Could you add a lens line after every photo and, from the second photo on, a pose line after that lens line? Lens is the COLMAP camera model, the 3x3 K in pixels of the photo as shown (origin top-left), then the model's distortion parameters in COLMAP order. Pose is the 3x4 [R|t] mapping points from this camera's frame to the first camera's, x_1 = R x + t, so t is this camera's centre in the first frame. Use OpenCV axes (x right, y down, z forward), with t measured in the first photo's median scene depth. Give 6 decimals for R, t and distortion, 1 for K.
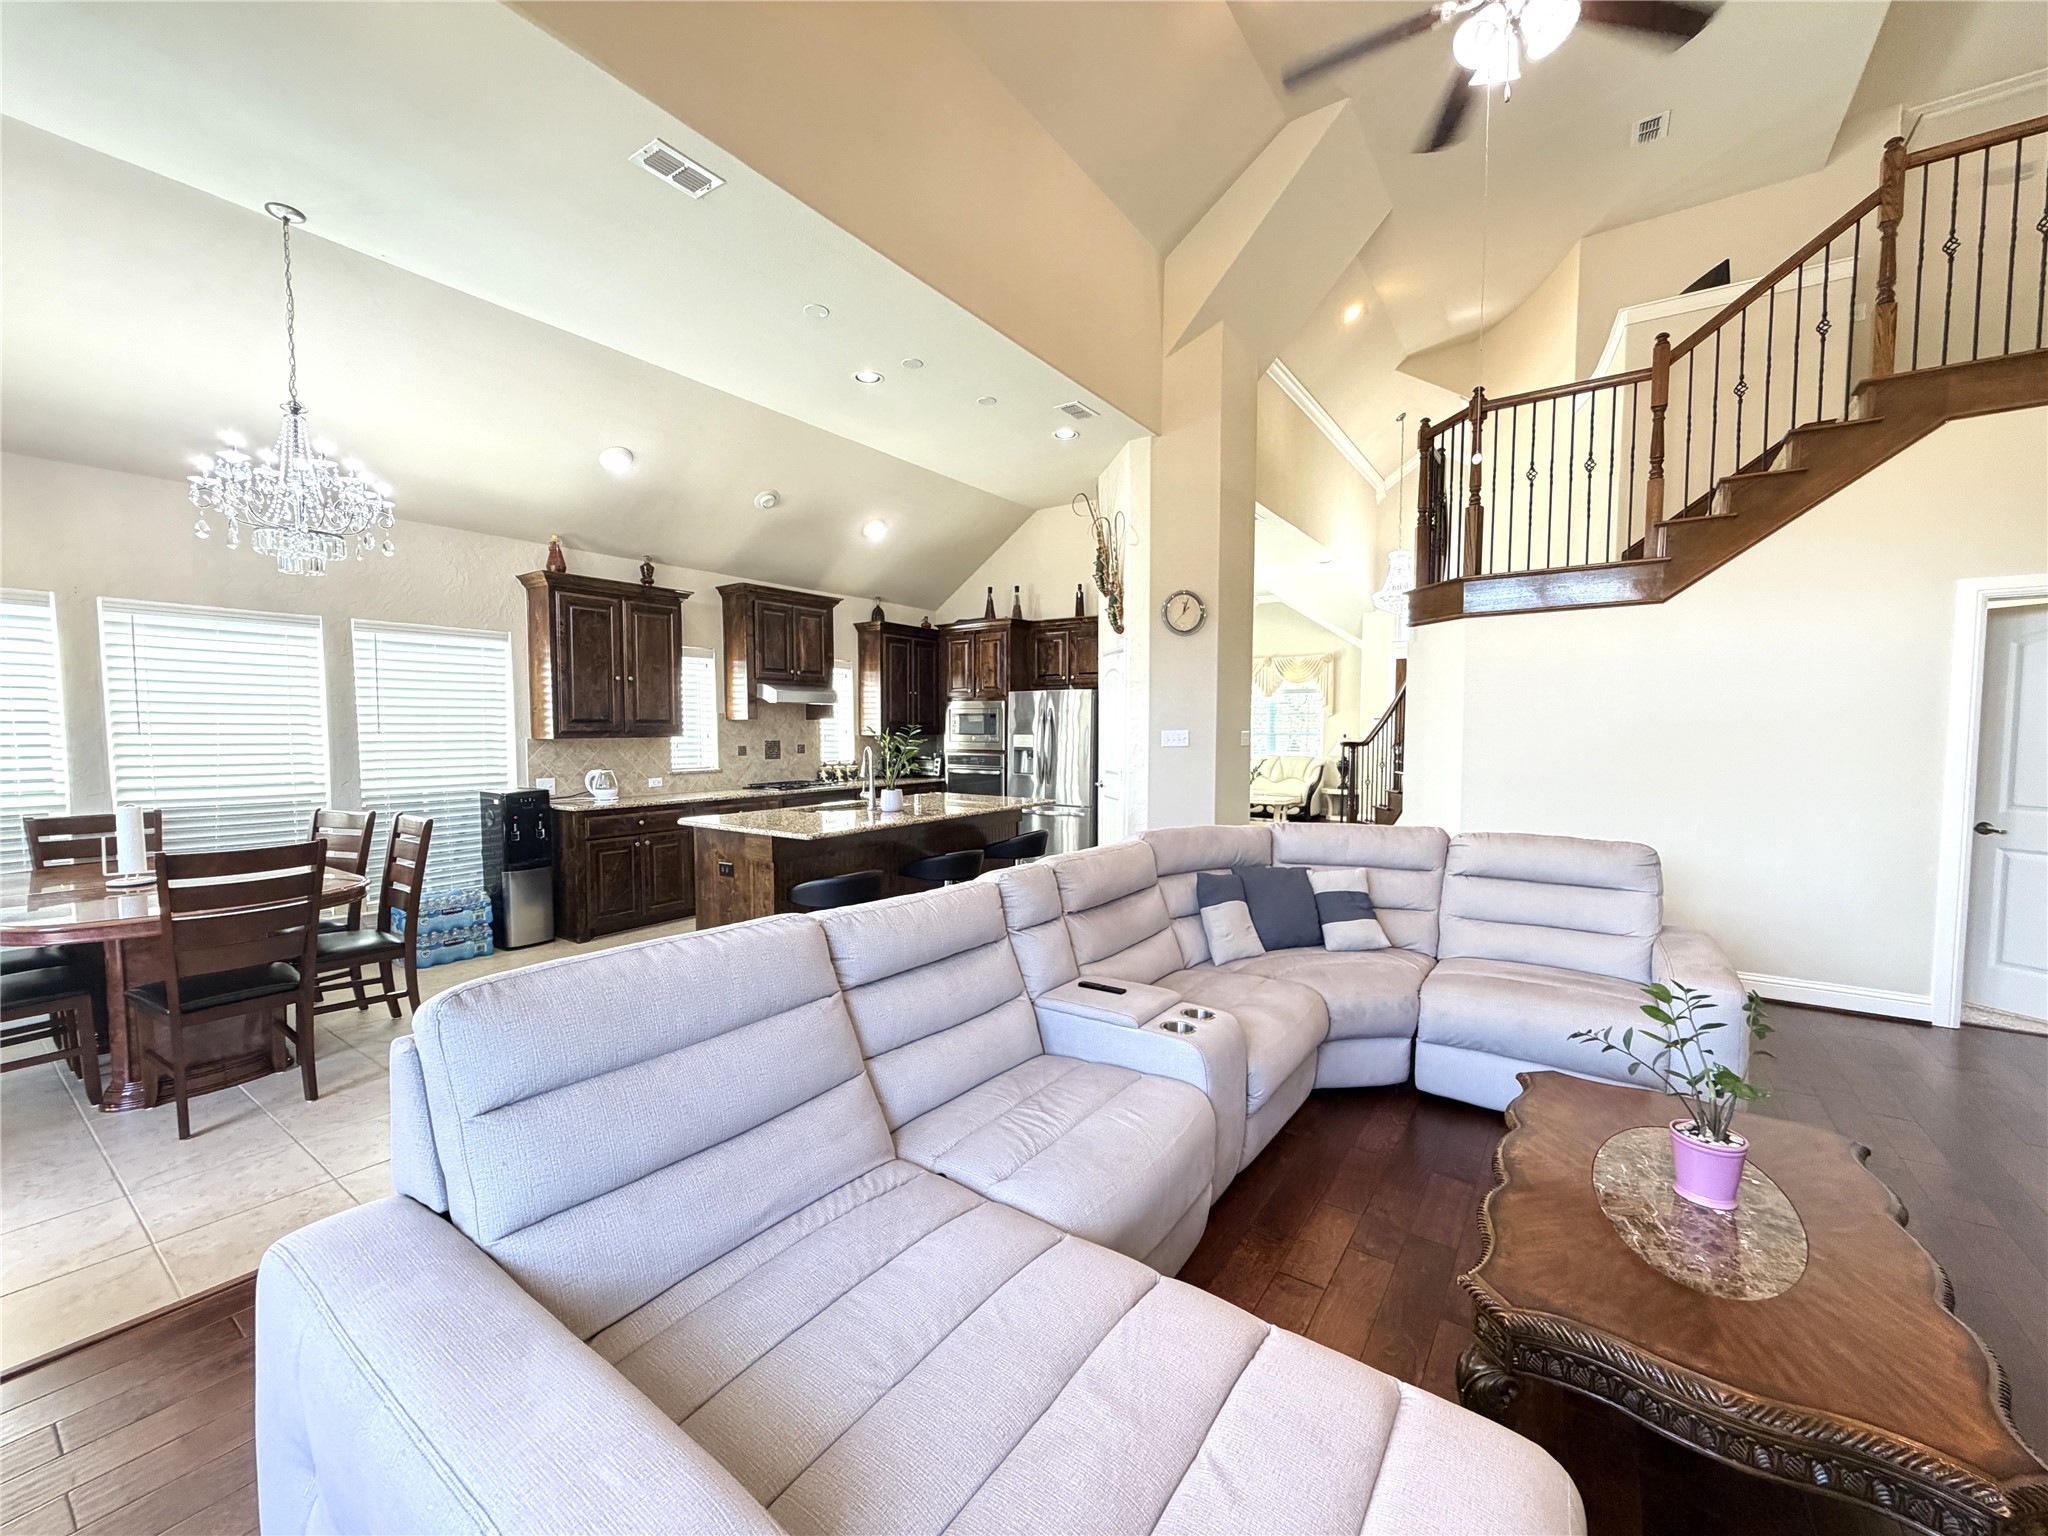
lens RADIAL K [[820.6, 0, 1016.7], [0, 820.6, 770.4], [0, 0, 1]] dist [0.001645, -0.000020]
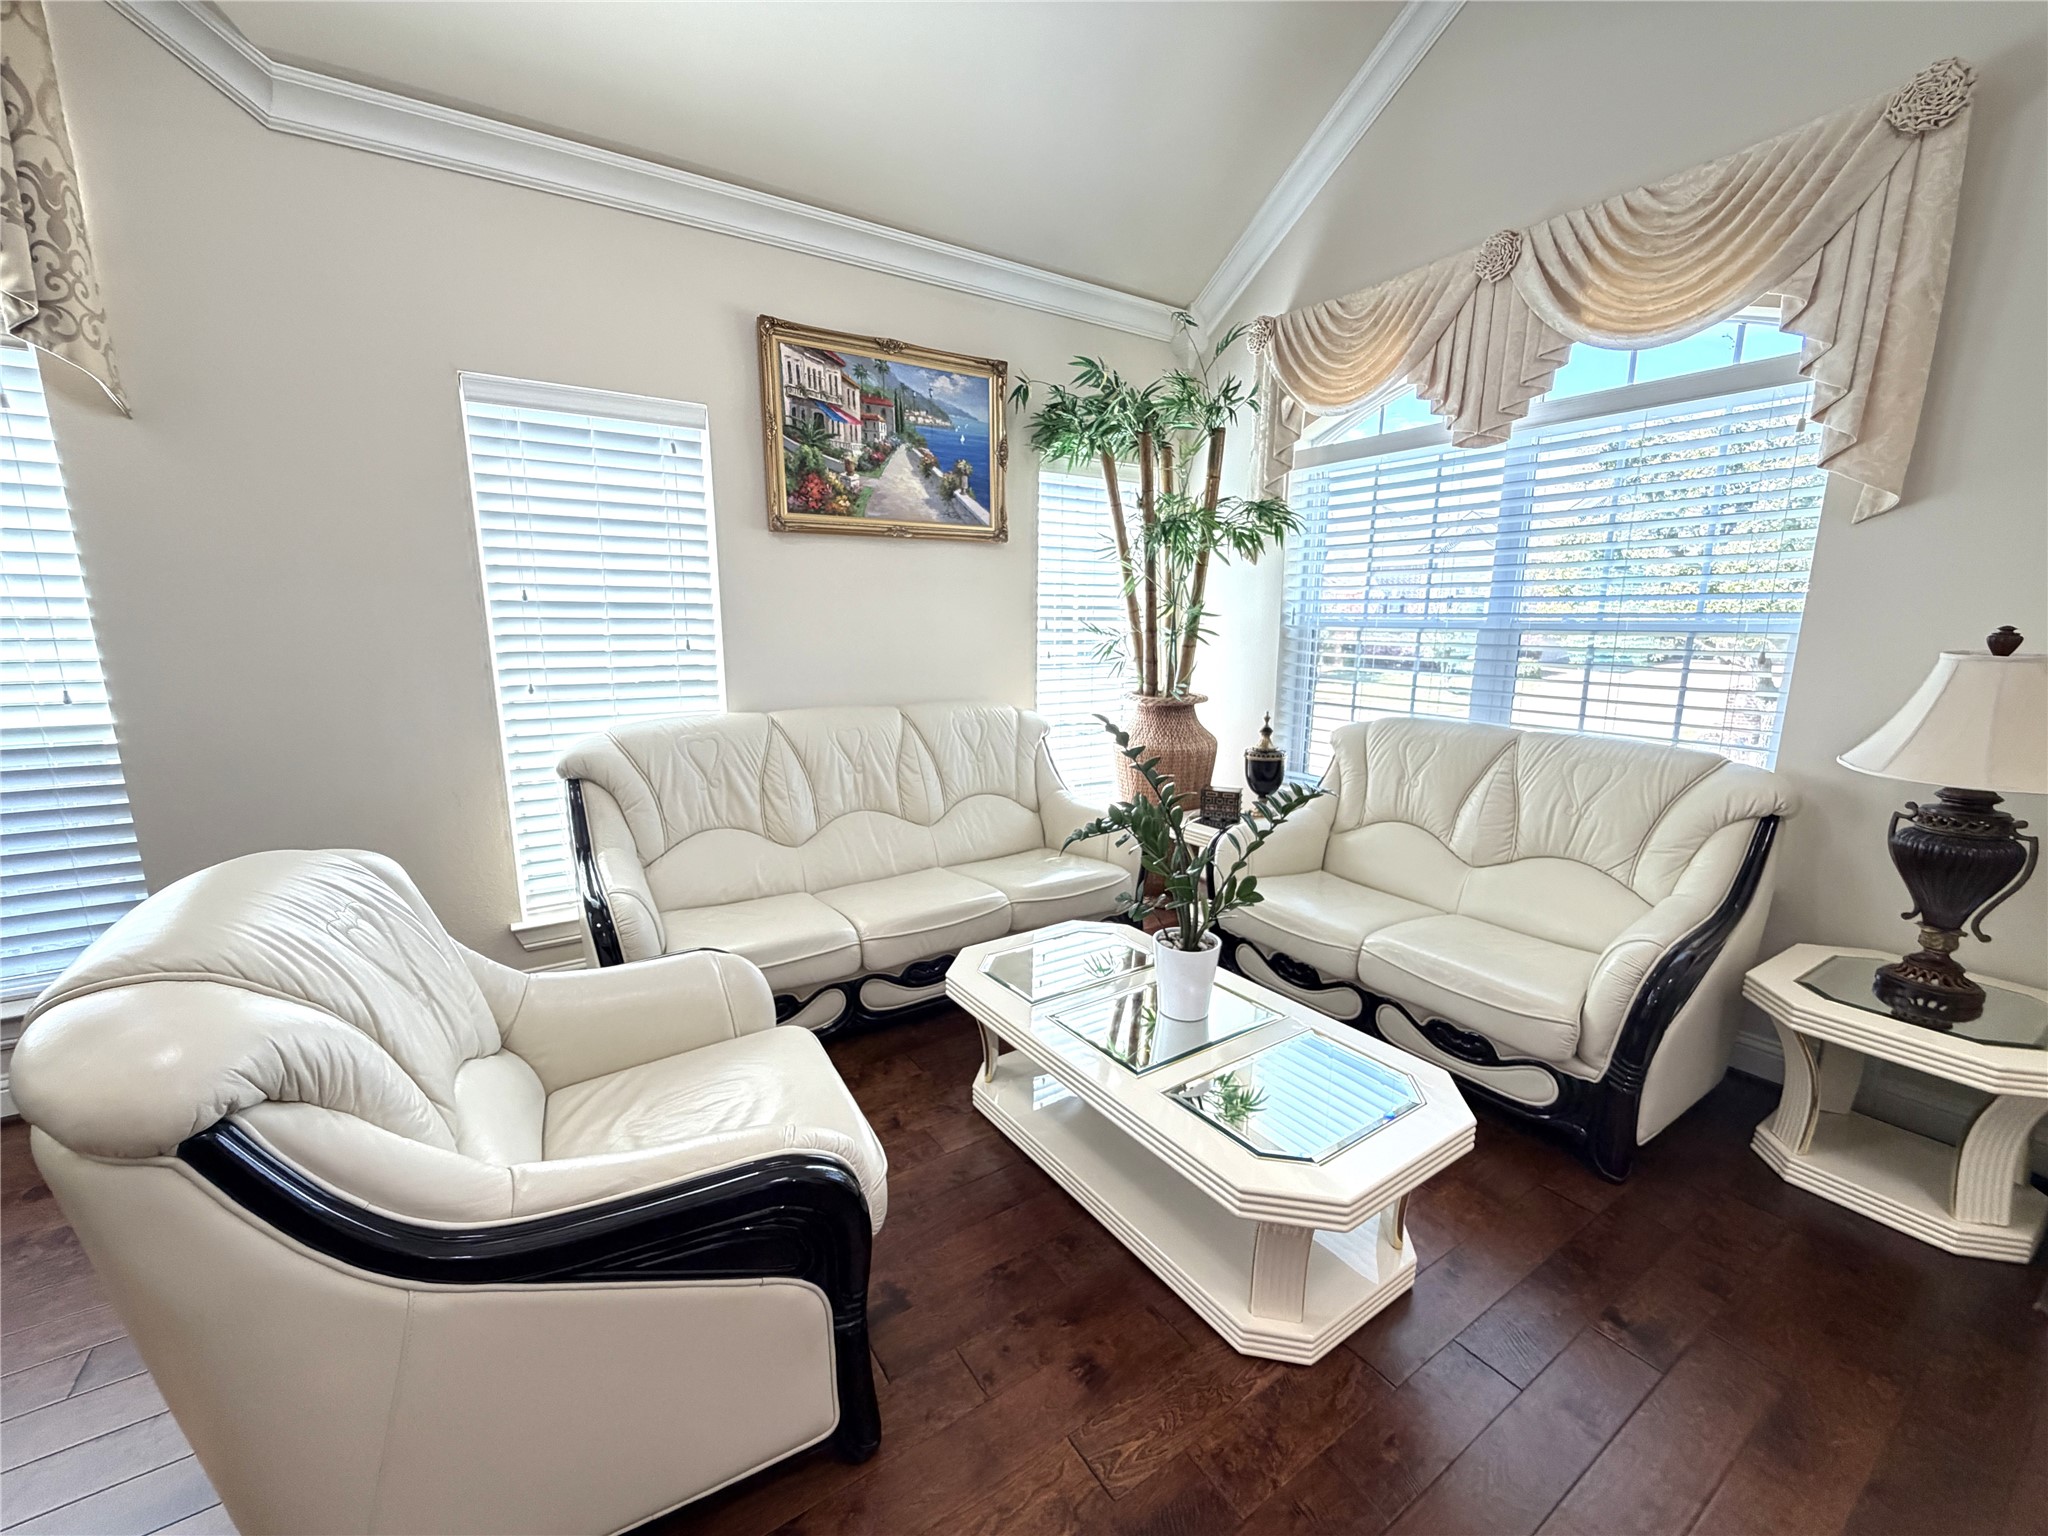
lens RADIAL K [[822.3, 0, 1018.0], [0, 822.3, 772.1], [0, 0, 1]] dist [0.000425, -0.000111]
pose [[0.935700, 0.069615, -0.345859, 0.609769], [-0.022449, 0.990100, 0.138553, -0.076094], [0.352081, -0.121880, 0.928000, 1.683620]]
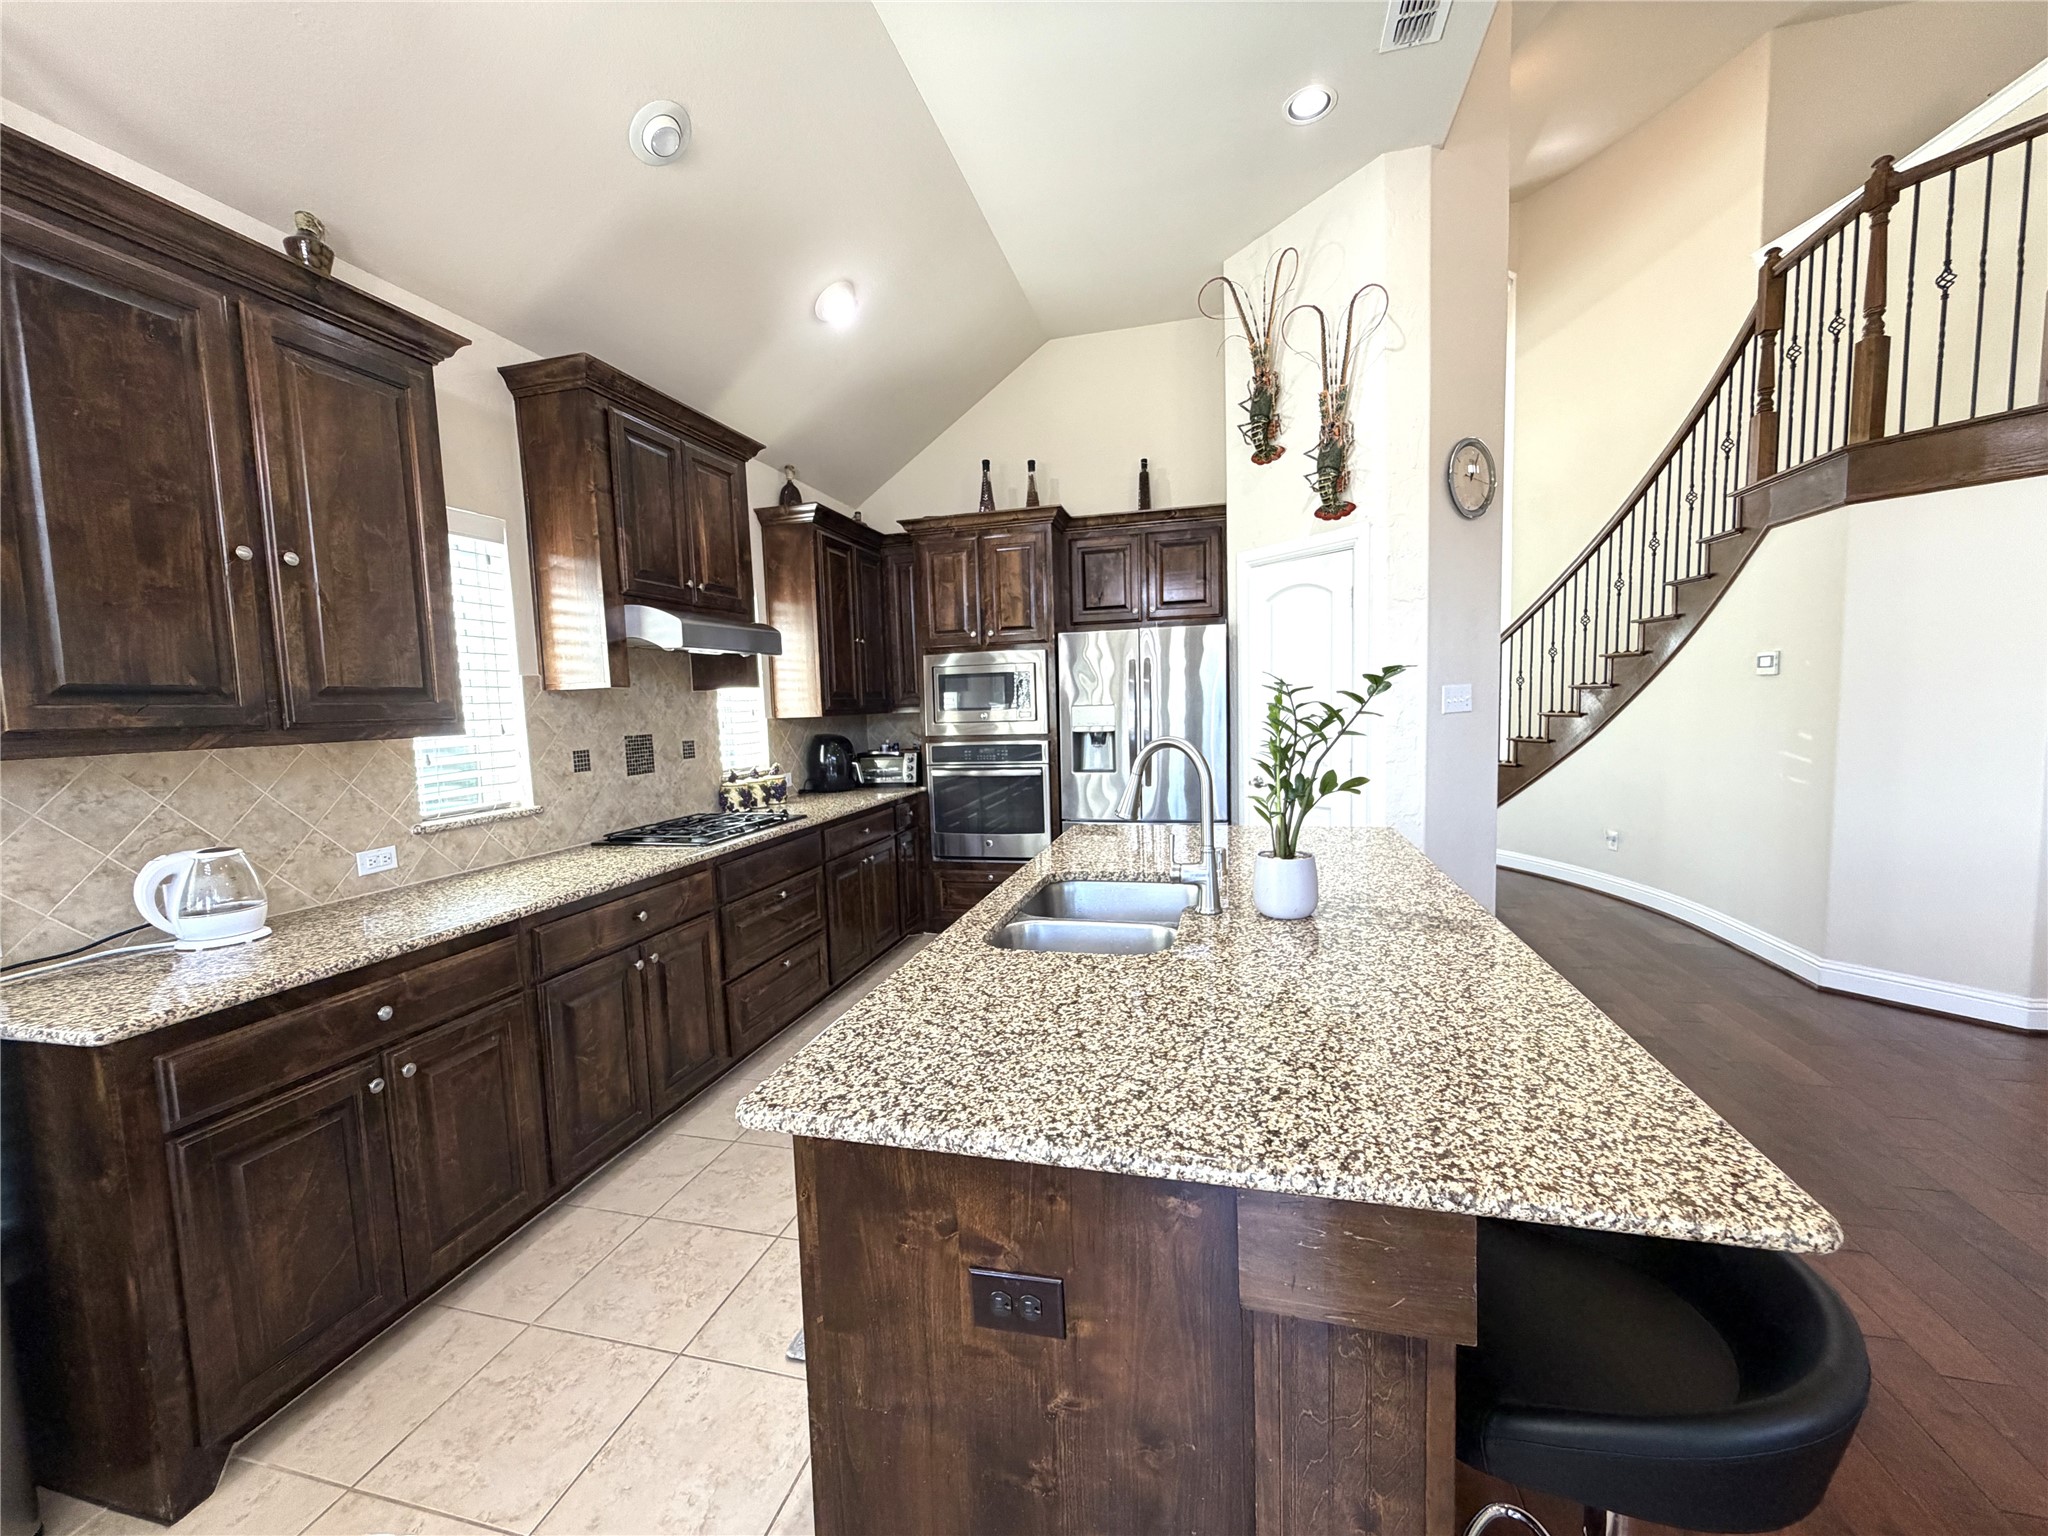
lens RADIAL K [[820.6, 0, 1016.7], [0, 820.6, 770.4], [0, 0, 1]] dist [0.001645, -0.000020]
pose [[0.934723, -0.061064, 0.350091, -0.317352], [0.052145, 0.998031, 0.034855, -0.025669], [-0.351530, -0.014325, 0.936067, 0.589182]]
